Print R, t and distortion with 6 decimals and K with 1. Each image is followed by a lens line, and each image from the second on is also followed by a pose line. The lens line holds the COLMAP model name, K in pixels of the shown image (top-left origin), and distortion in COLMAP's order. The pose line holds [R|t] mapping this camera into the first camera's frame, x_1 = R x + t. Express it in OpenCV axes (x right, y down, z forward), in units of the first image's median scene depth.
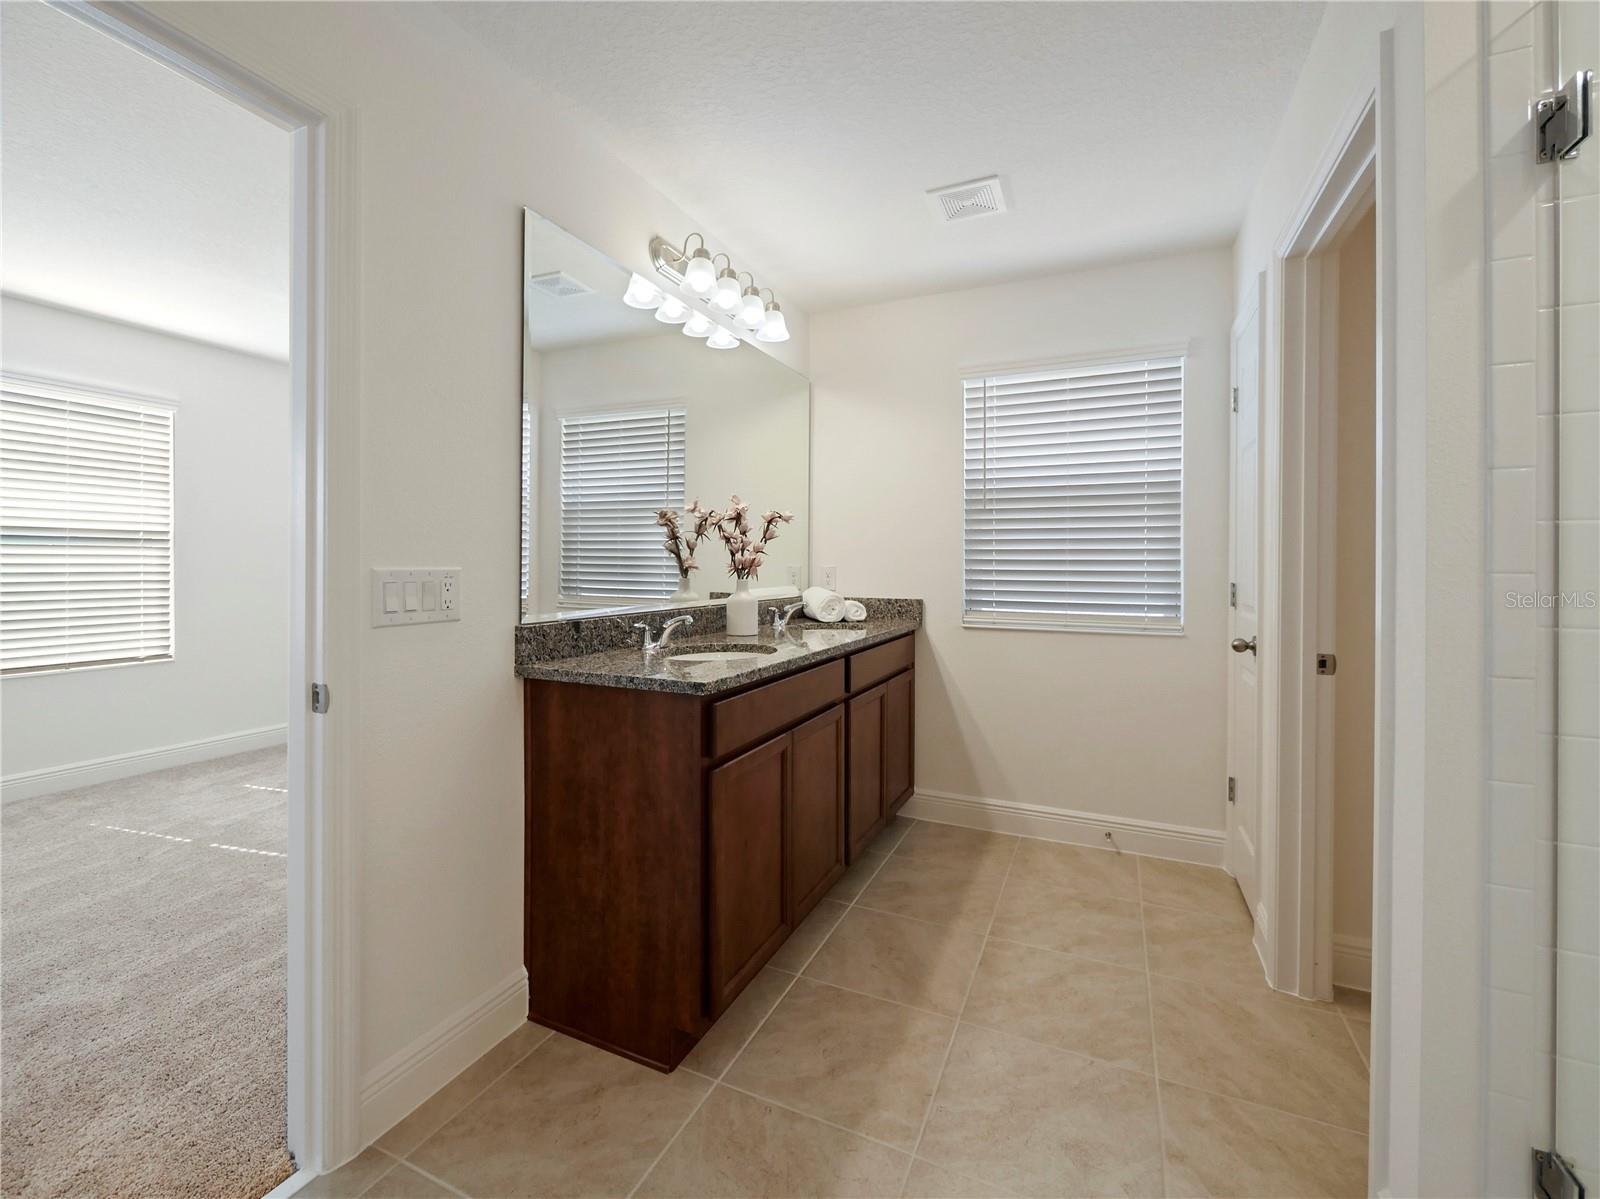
lens RADIAL K [[693.9, 0, 794.1], [0, 693.9, 589.5], [0, 0, 1]] dist [-0.003527, -0.000040]
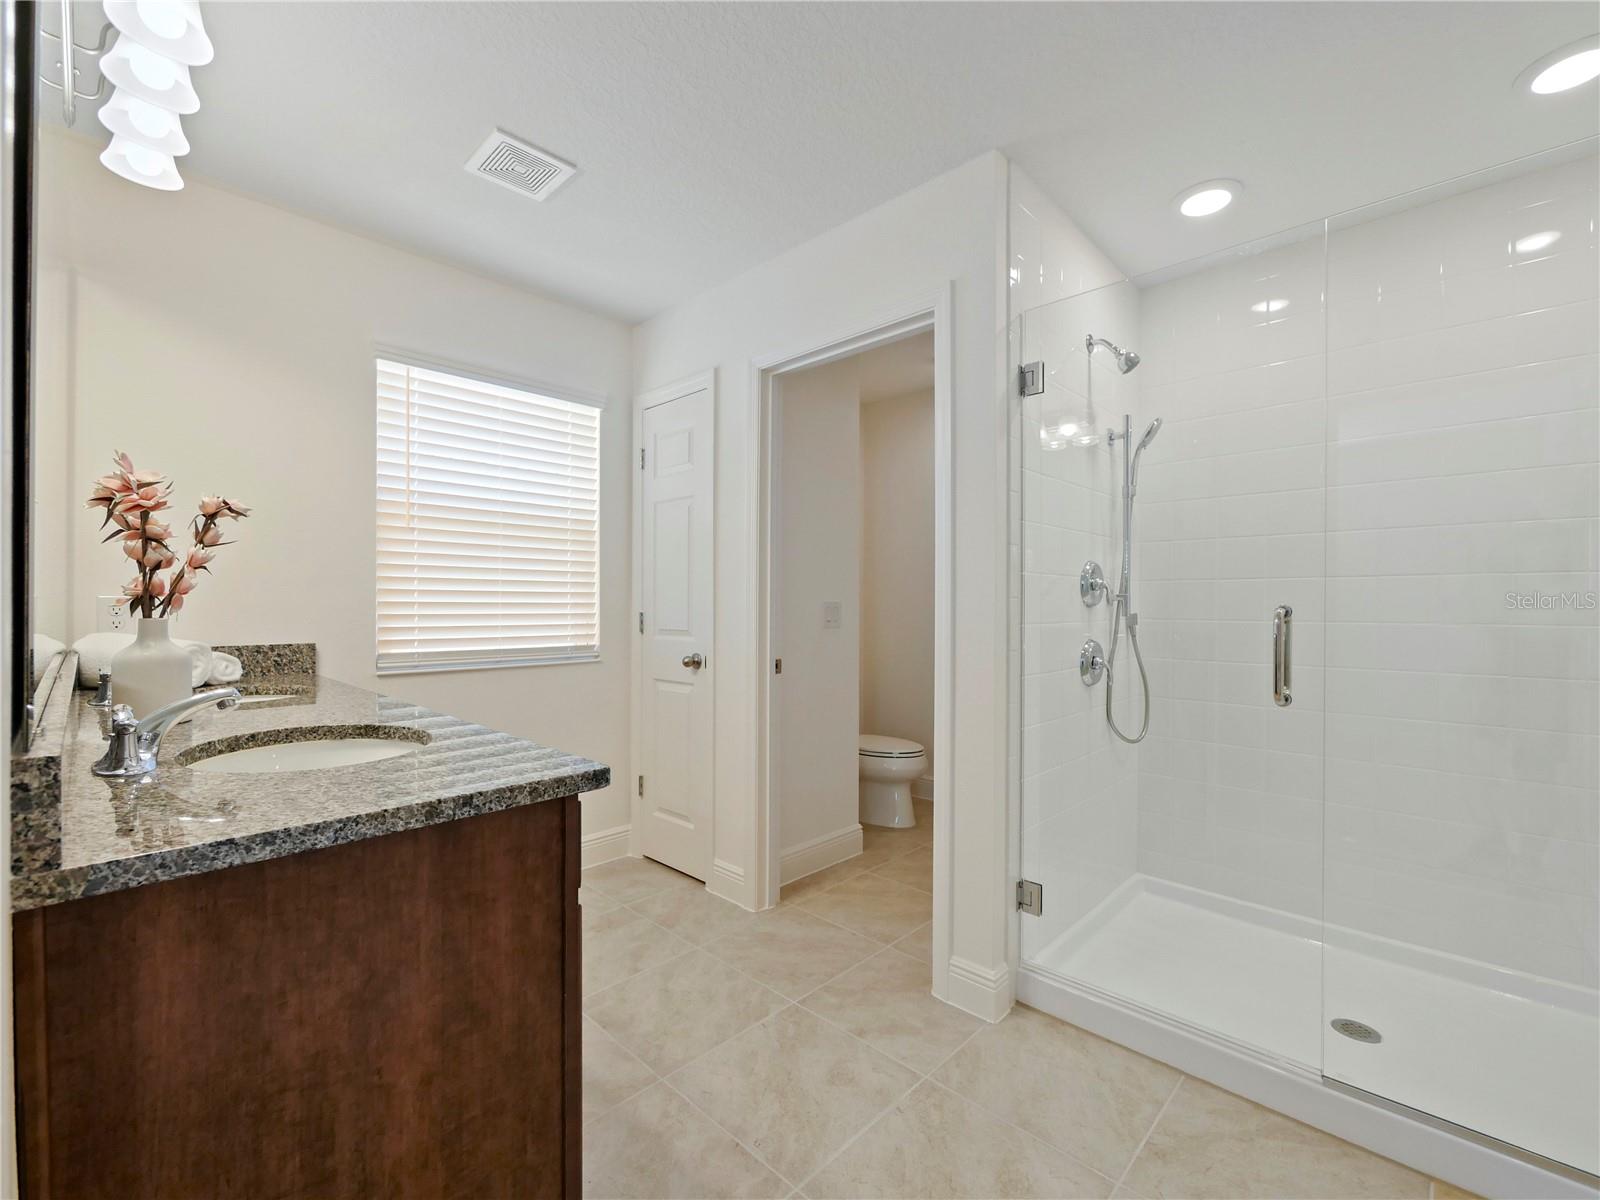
lens RADIAL K [[686.0, 0, 796.4], [0, 686.0, 628.4], [0, 0, 1]] dist [0.000020, 0.000263]
pose [[0.326685, -0.036317, 0.944435, -0.549713], [0.033468, 0.999079, 0.026841, -0.006401], [-0.944540, 0.022840, 0.327600, 0.502384]]
